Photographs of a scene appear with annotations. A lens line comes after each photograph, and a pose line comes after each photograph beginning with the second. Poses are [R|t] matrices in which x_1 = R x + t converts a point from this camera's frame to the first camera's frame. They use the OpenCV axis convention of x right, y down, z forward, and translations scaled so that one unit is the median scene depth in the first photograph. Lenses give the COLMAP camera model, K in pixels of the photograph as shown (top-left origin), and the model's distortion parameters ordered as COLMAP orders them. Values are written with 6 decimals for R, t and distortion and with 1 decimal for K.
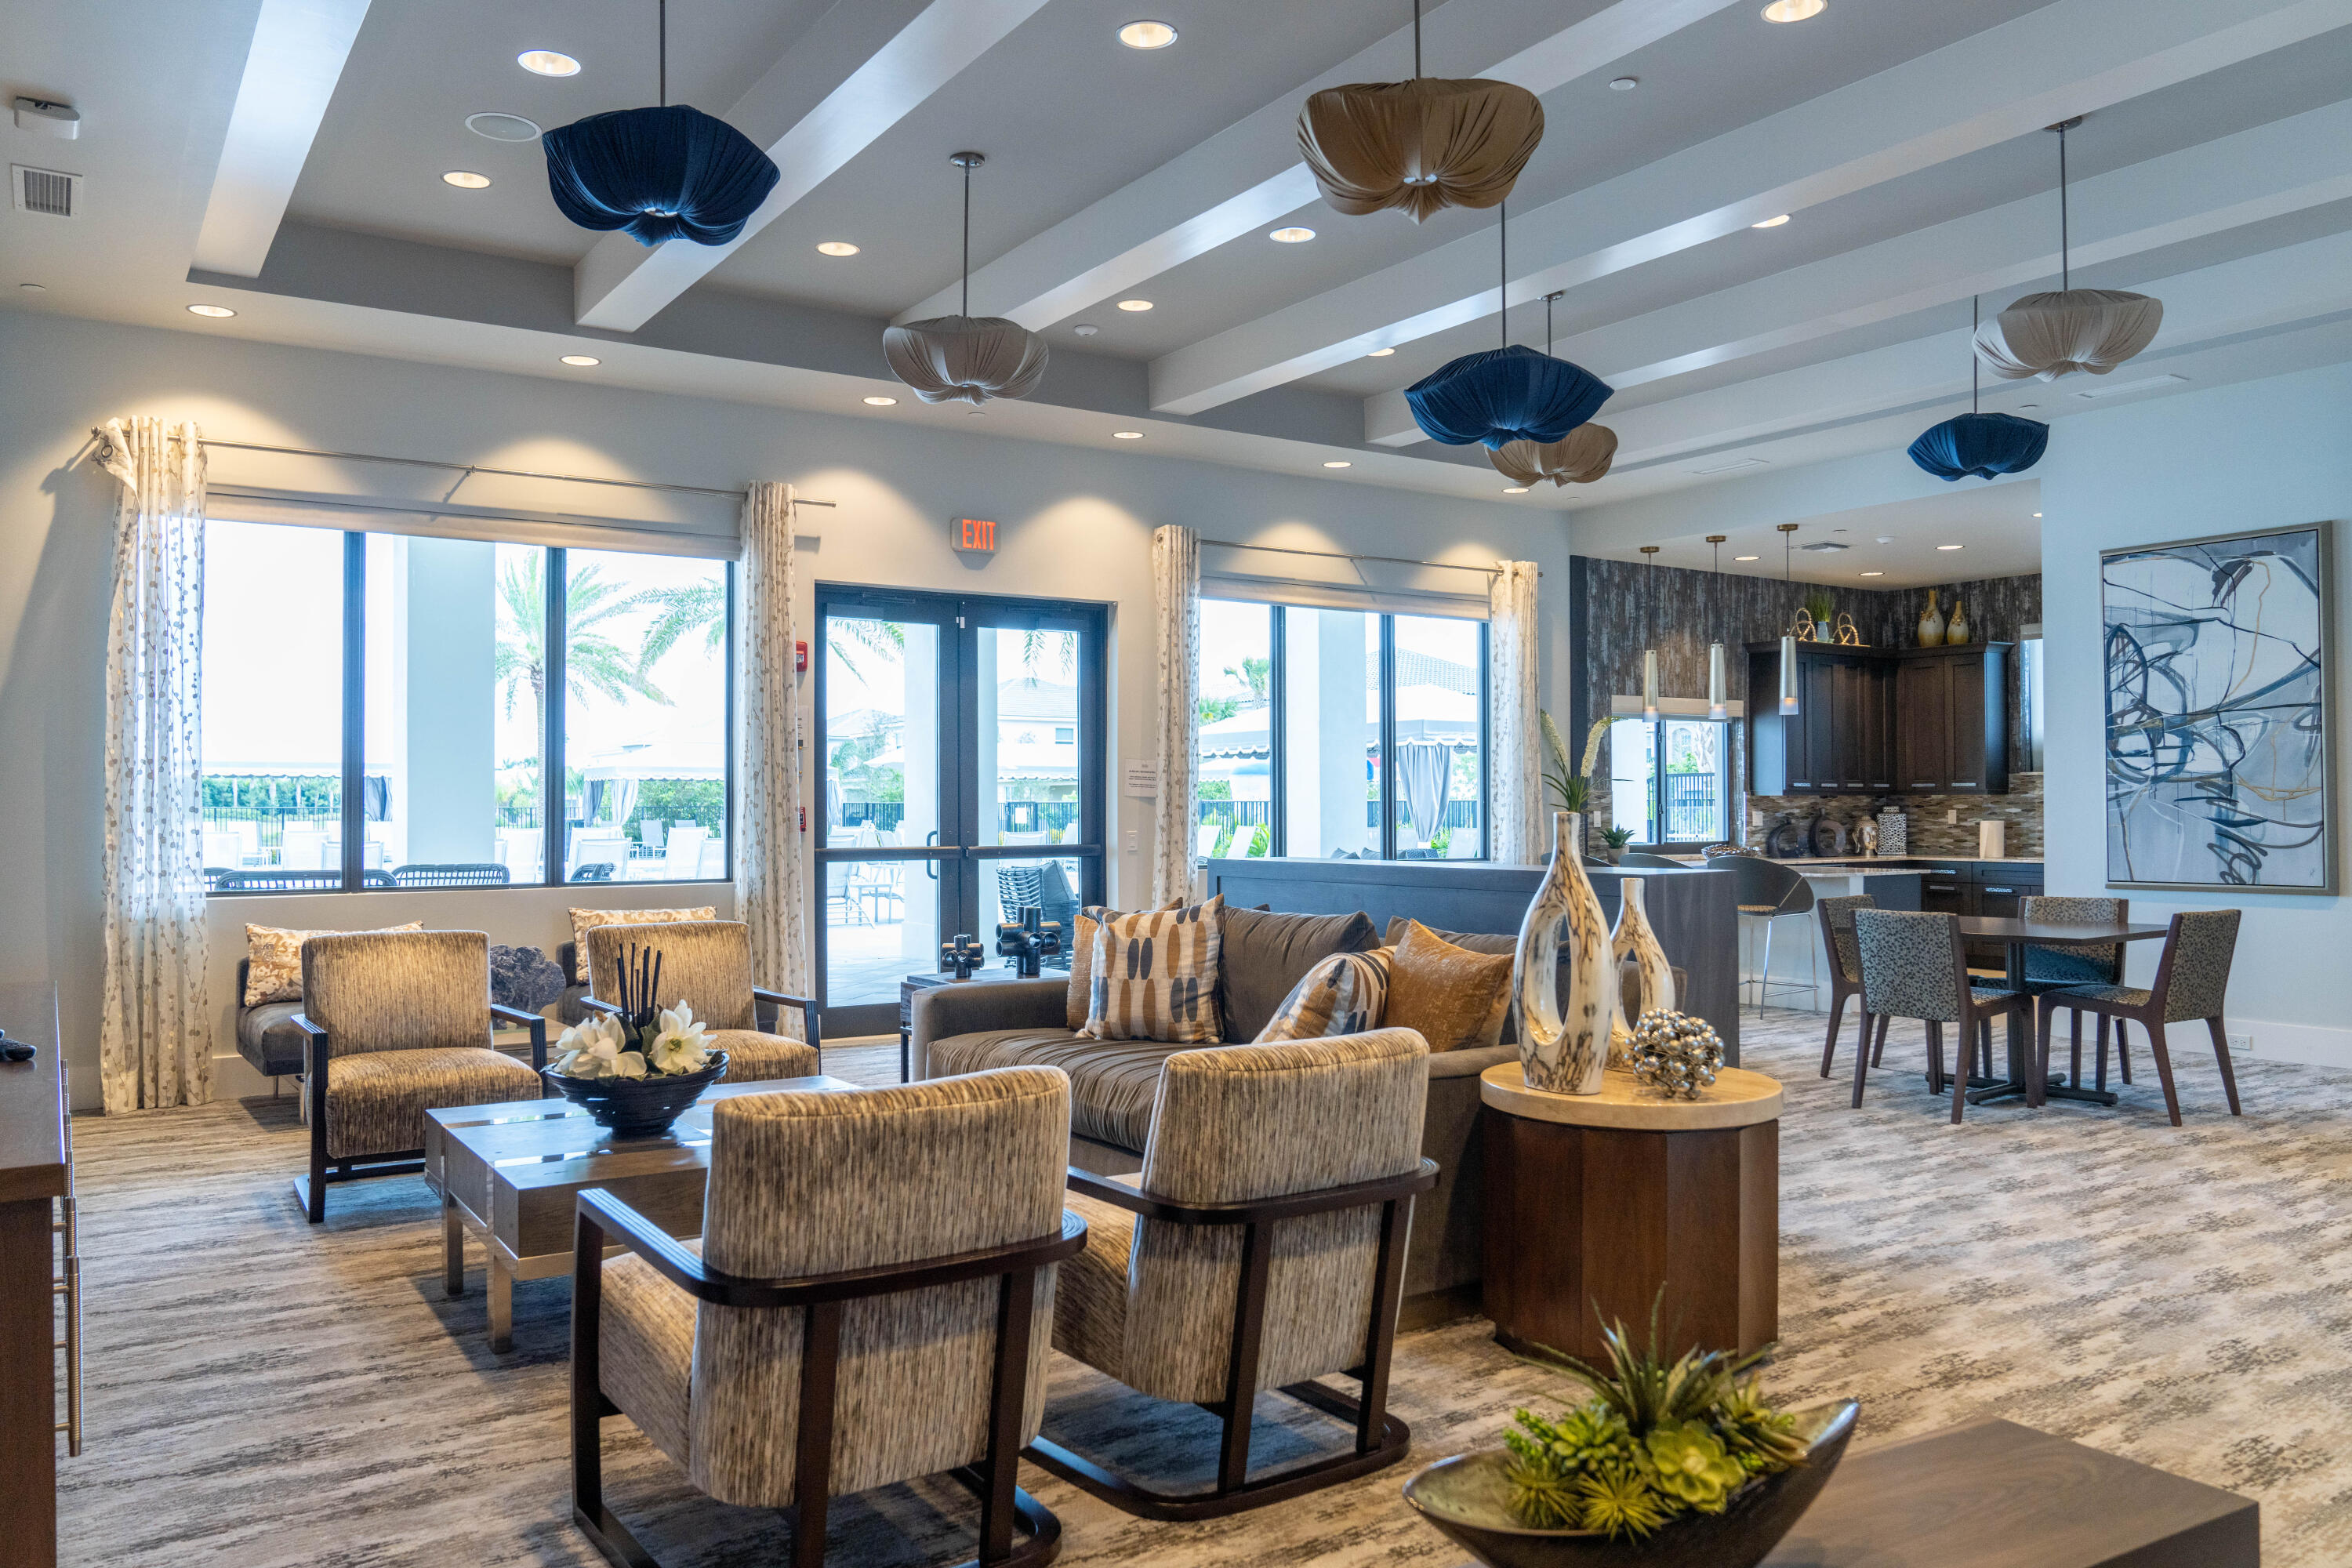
lens RADIAL K [[1710.4, 0, 1176.0], [0, 1710.4, 784.0], [0, 0, 1]] dist [-0.010844, -0.000950]
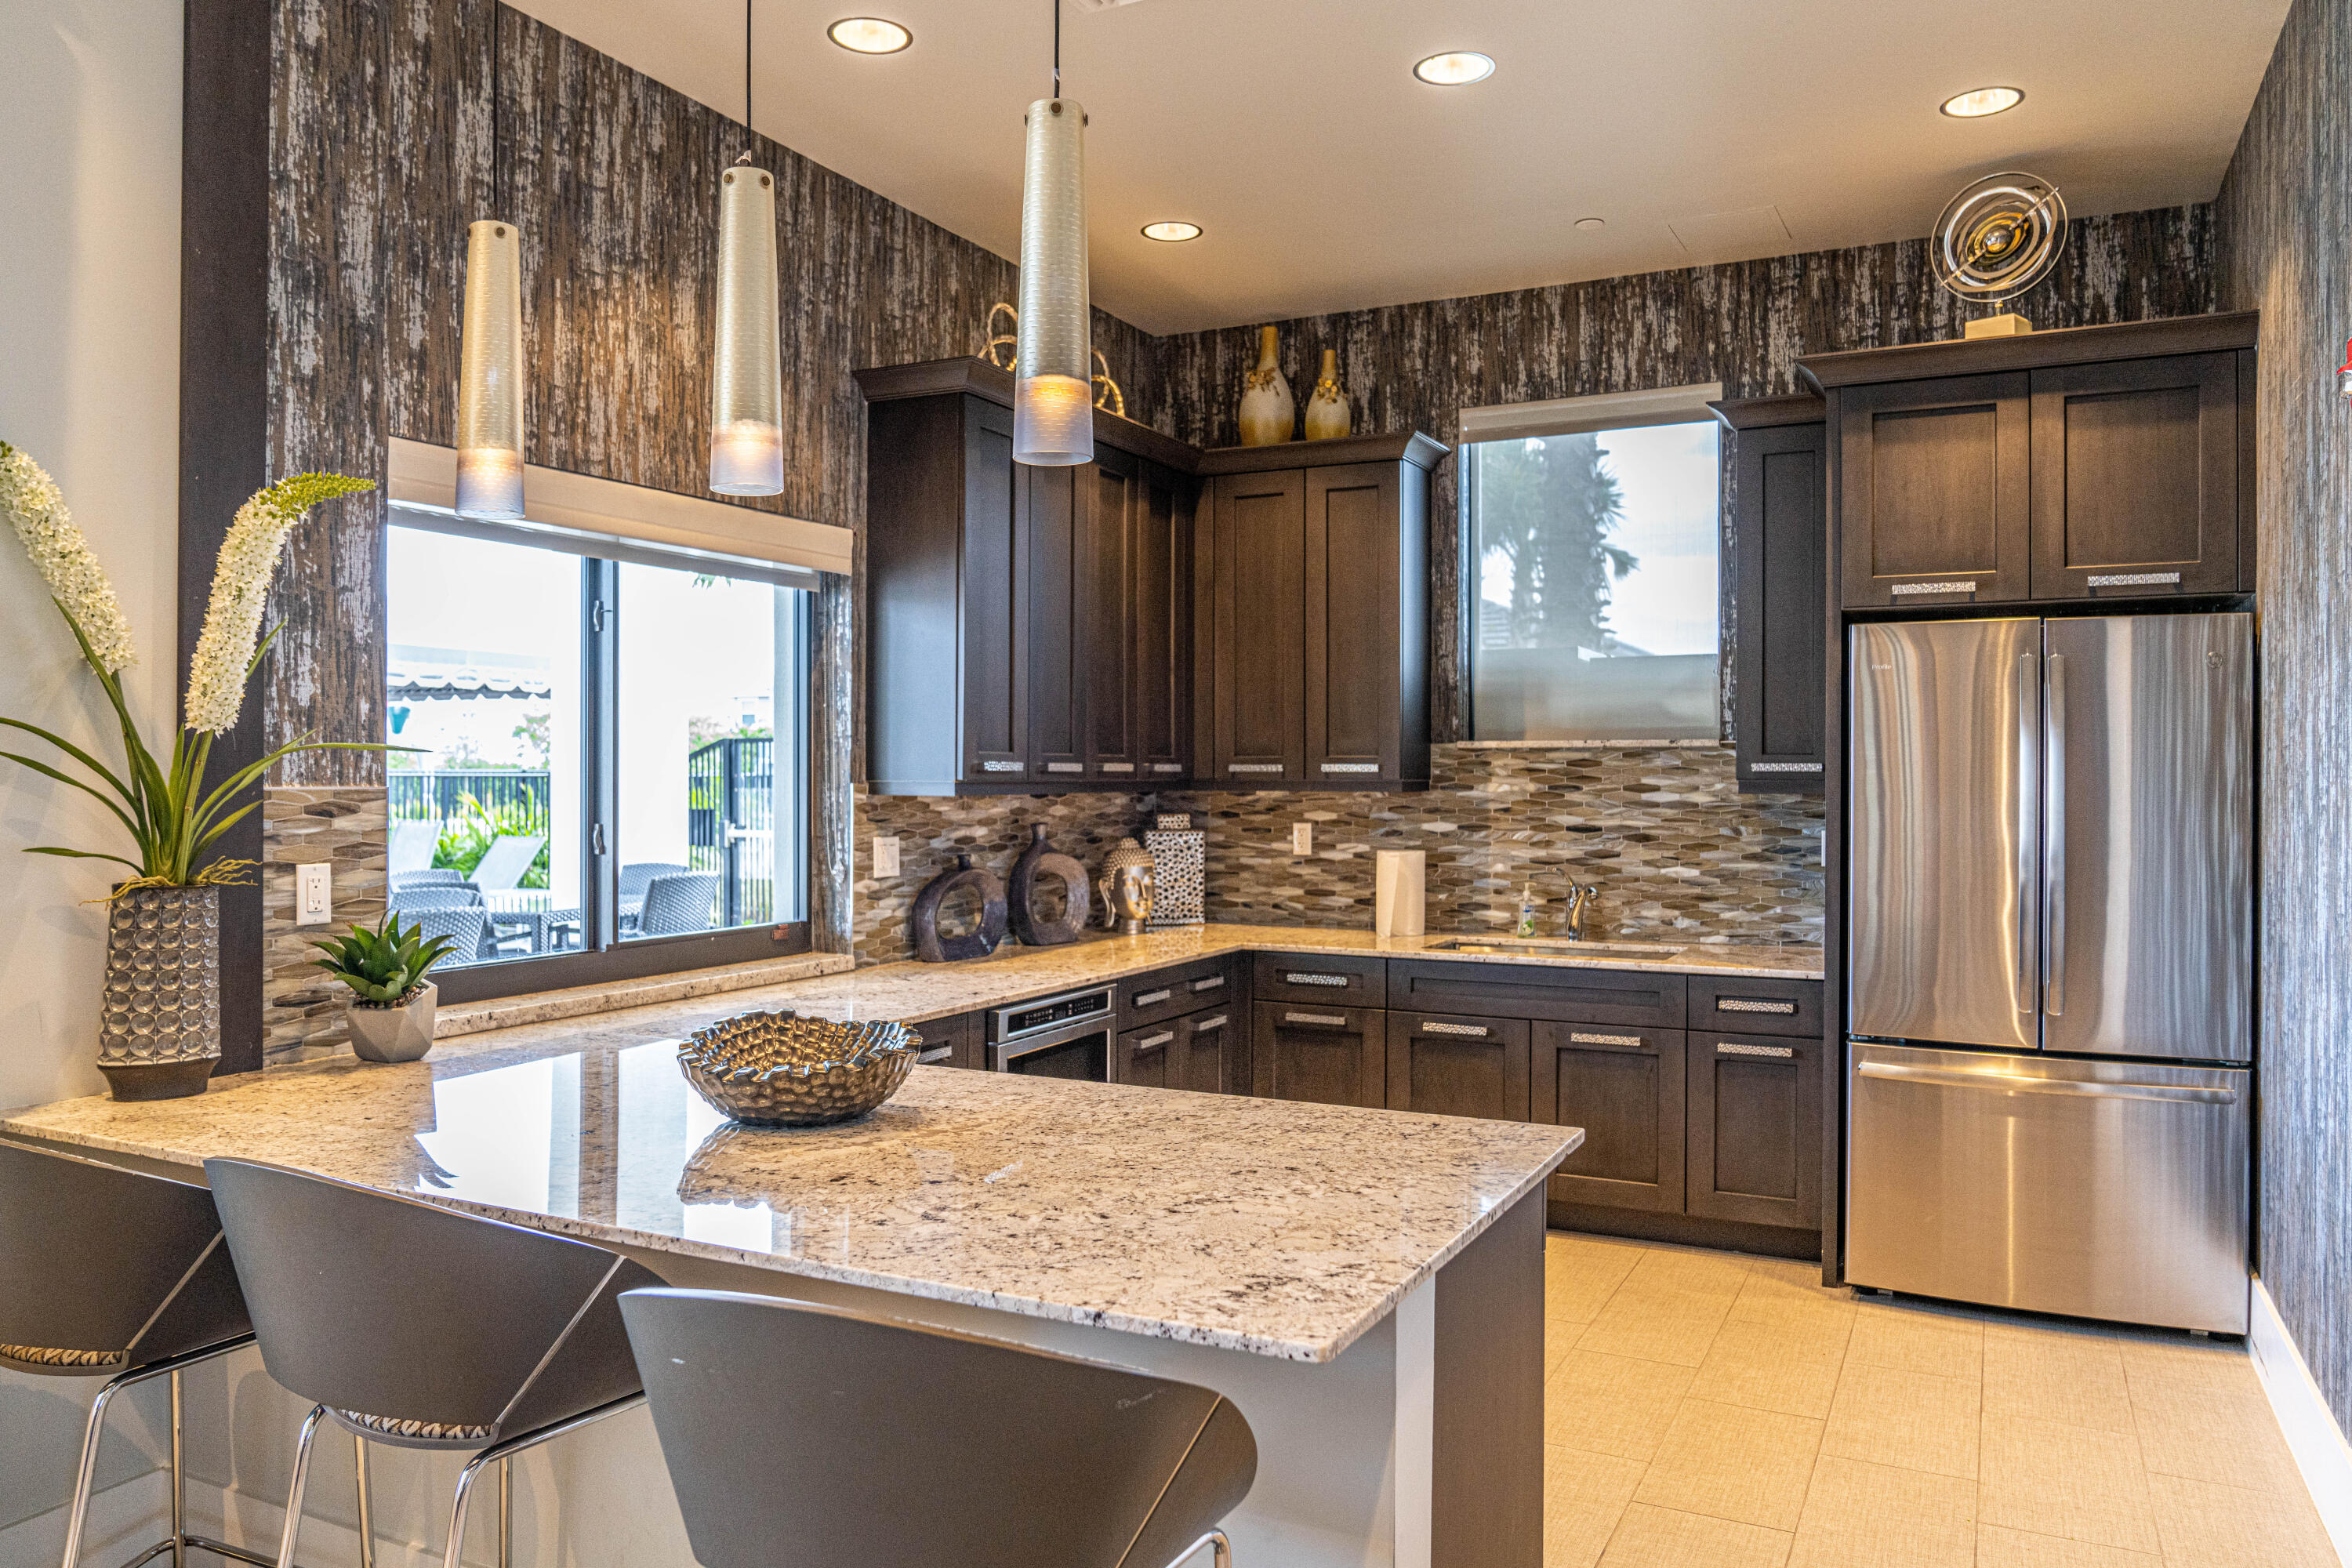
lens RADIAL K [[1644.0, 0, 1176.0], [0, 1644.0, 784.0], [0, 0, 1]] dist [-0.002892, 0.000579]
pose [[0.868524, 0.002738, 0.495639, 0.218831], [-0.013750, 0.999733, 0.018573, -0.002742], [-0.495456, -0.022946, 0.868330, 0.661033]]
